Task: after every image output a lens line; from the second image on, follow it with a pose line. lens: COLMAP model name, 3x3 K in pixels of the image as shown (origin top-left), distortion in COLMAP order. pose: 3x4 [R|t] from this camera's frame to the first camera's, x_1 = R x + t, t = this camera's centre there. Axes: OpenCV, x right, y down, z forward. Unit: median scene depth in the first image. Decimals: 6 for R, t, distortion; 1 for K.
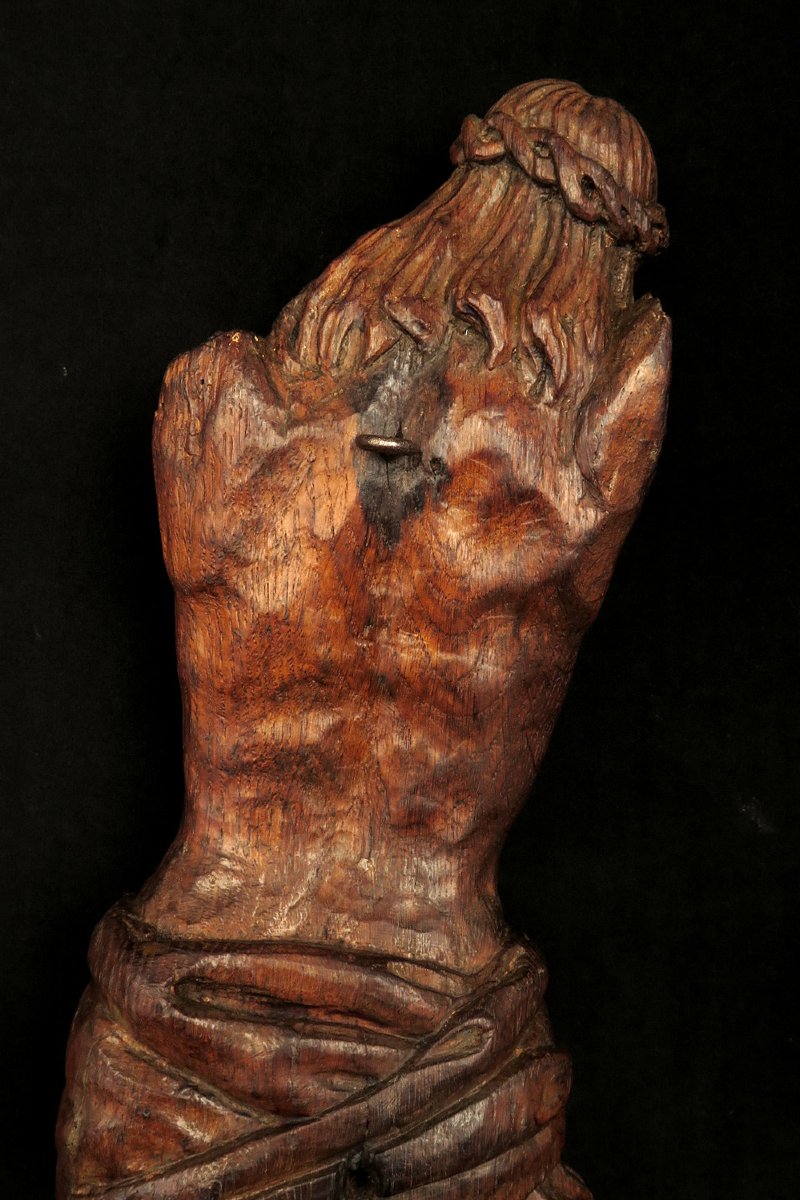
lens RADIAL K [[1348.9, 0, 400.0], [0, 1348.9, 600.0], [0, 0, 1]] dist [-0.029569, -0.001229]
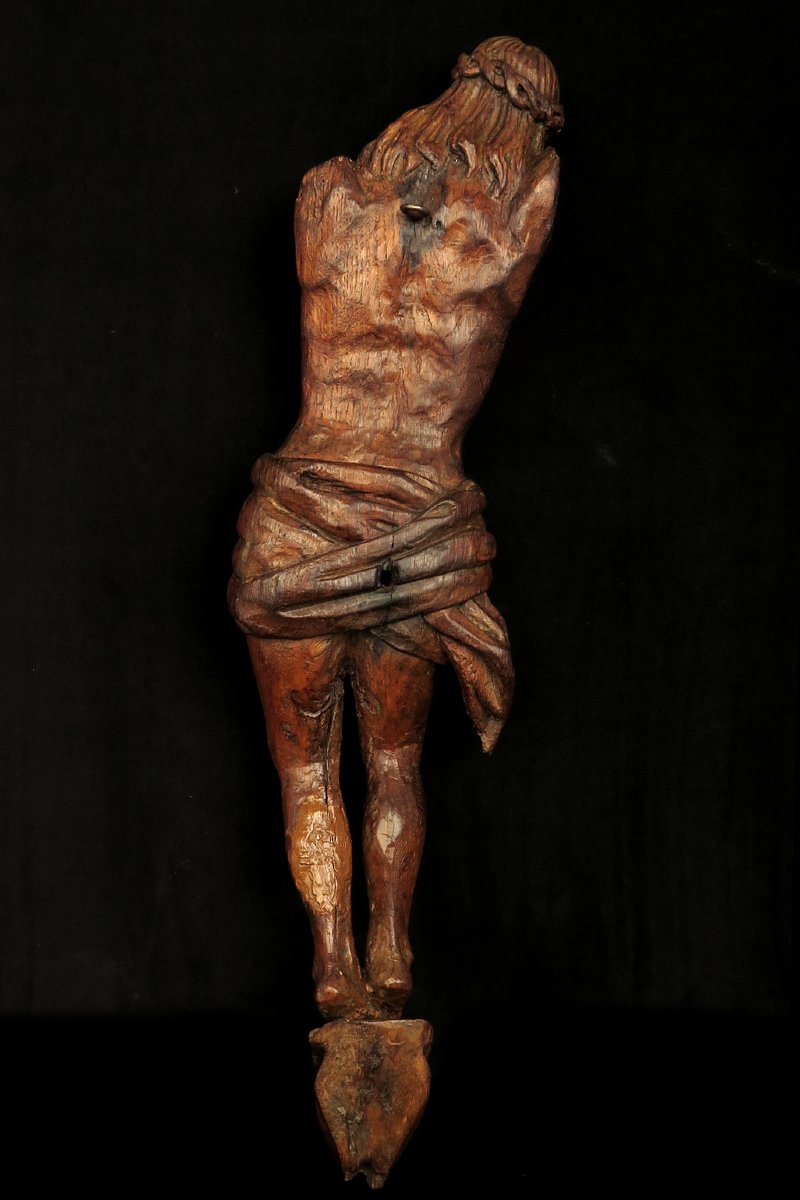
lens RADIAL K [[1316.9, 0, 387.9], [0, 1316.9, 624.0], [0, 0, 1]] dist [-0.016789, 0.018218]
pose [[0.999270, 0.038116, 0.002484, -0.030520], [-0.038149, 0.999165, 0.014620, 0.456425], [-0.001924, -0.014704, 0.999890, -0.943844]]
